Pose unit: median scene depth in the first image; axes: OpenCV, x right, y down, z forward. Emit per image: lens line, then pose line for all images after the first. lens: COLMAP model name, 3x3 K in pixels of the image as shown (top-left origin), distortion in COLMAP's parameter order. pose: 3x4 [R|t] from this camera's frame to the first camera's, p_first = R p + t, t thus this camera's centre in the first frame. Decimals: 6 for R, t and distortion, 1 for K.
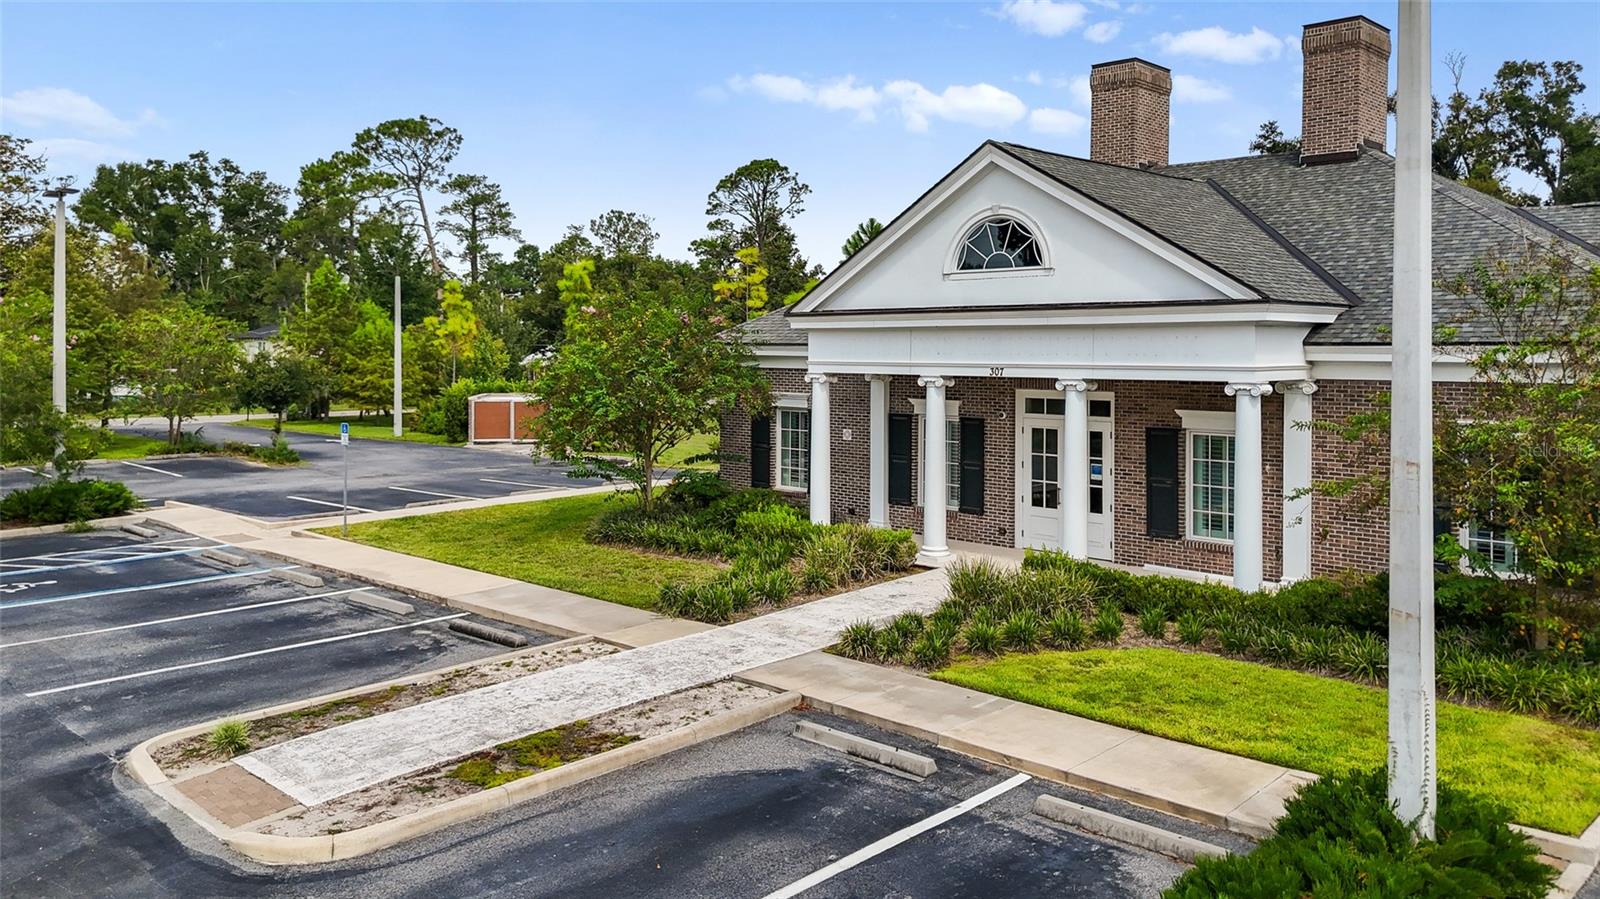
lens RADIAL K [[1215.7, 0, 798.2], [0, 1215.7, 348.7], [0, 0, 1]] dist [0.070202, -0.075538]
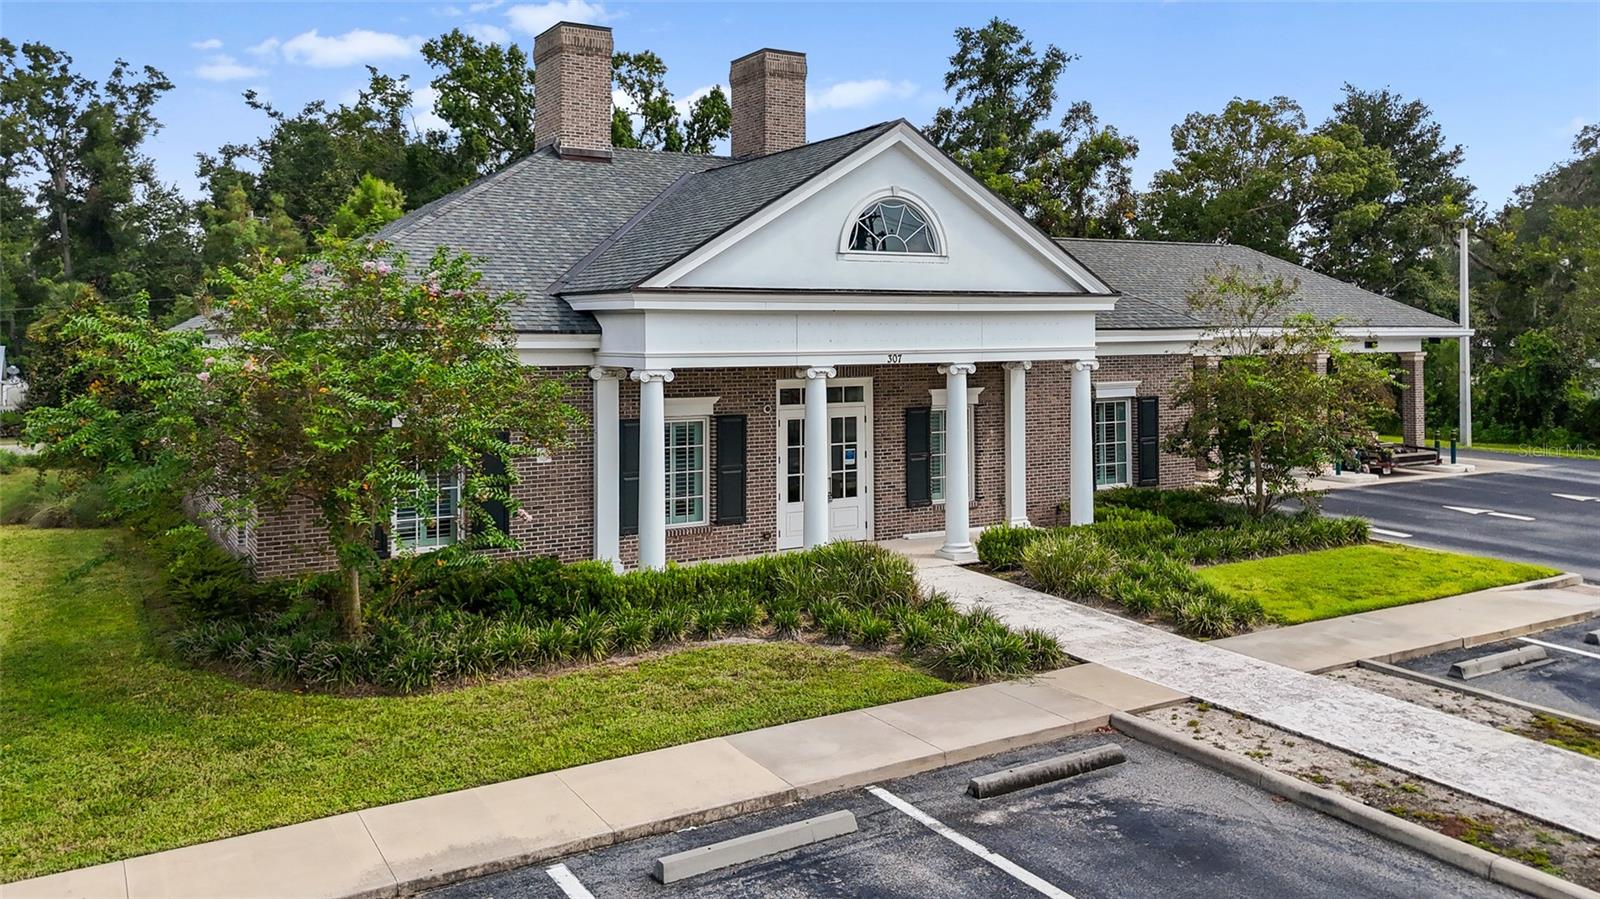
lens RADIAL K [[1224.3, 0, 800.9], [0, 1224.3, 325.7], [0, 0, 1]] dist [0.033597, -0.001641]
pose [[0.259511, 0.003582, 0.965733, -0.735127], [0.011264, 0.999914, -0.006736, -0.001340], [-0.965674, 0.012627, 0.259449, 0.759608]]
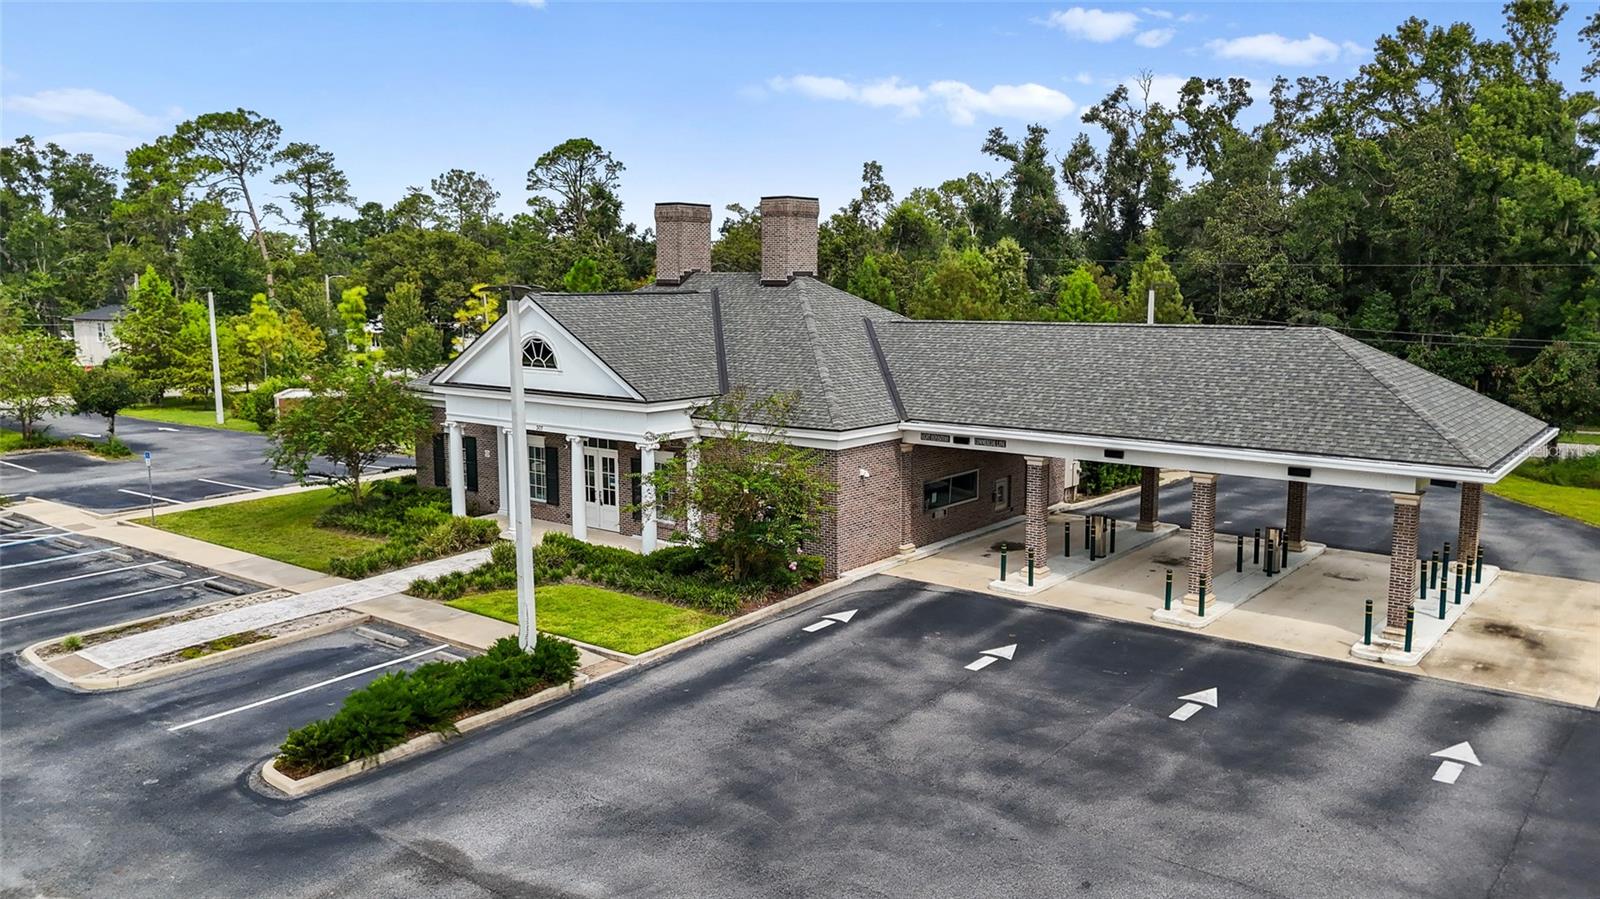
lens RADIAL K [[1192.9, 0, 800.0], [0, 1192.9, 449.5], [0, 0, 1]] dist [0.064004, -0.061394]
pose [[0.994820, -0.019586, 0.099751, 0.332565], [0.005686, 0.990449, 0.137765, -0.167784], [-0.101496, -0.136484, 0.985429, -0.648008]]
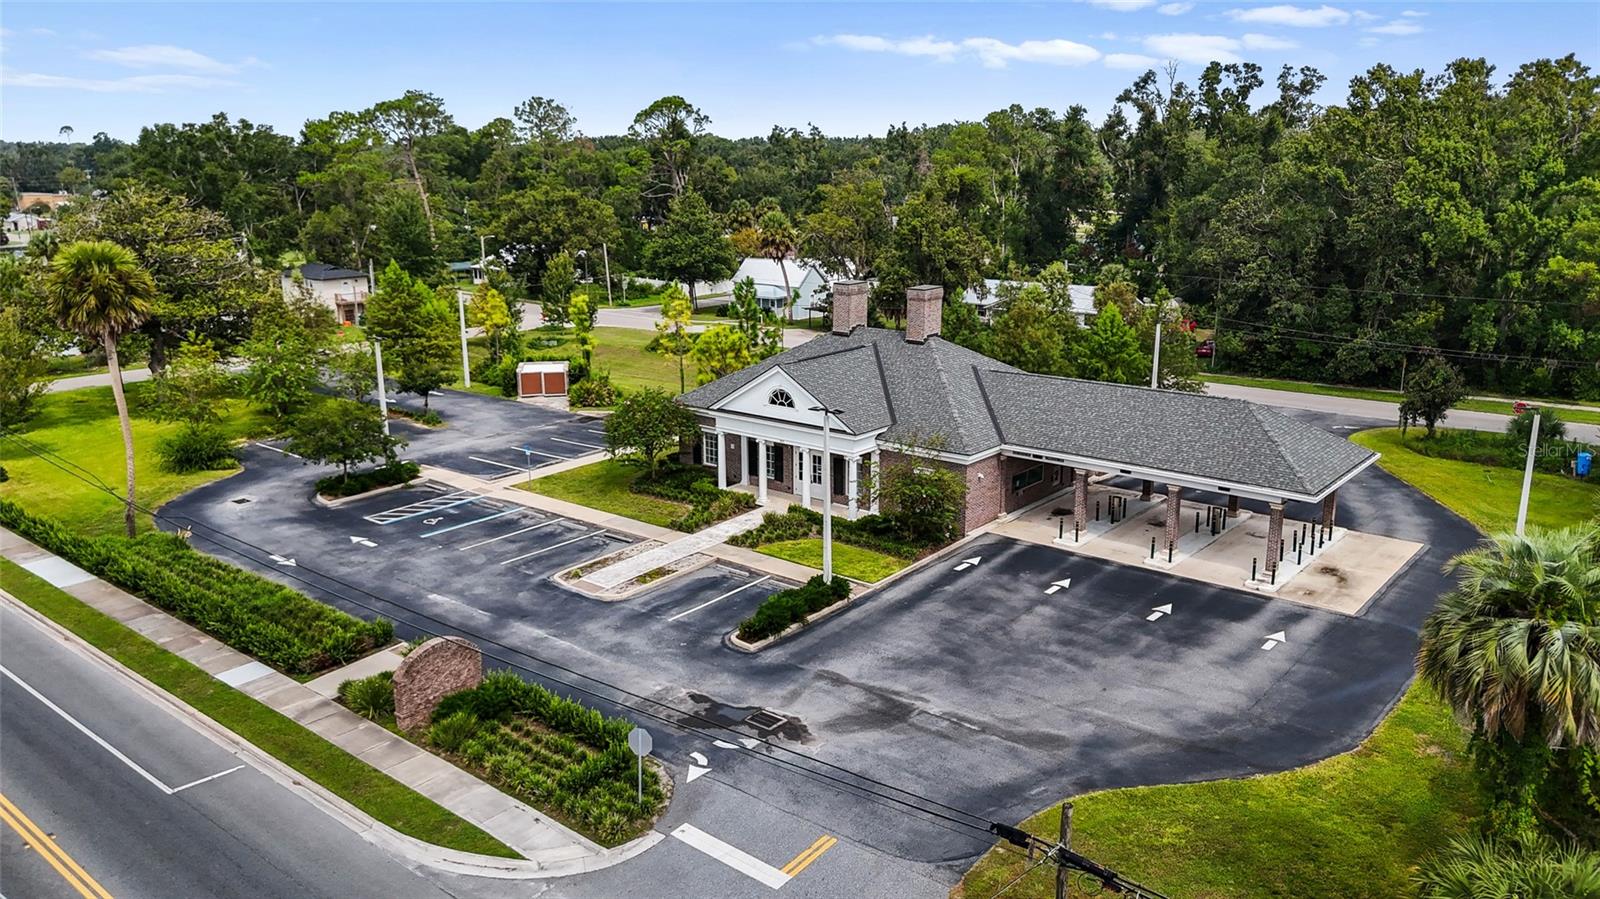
lens RADIAL K [[1183.9, 0, 800.0], [0, 1183.9, 449.5], [0, 0, 1]] dist [0.097707, -0.149226]
pose [[0.996678, -0.027708, 0.076587, -0.008883], [0.008581, 0.970842, 0.239569, -0.586422], [-0.080992, -0.238116, 0.967854, -1.592273]]
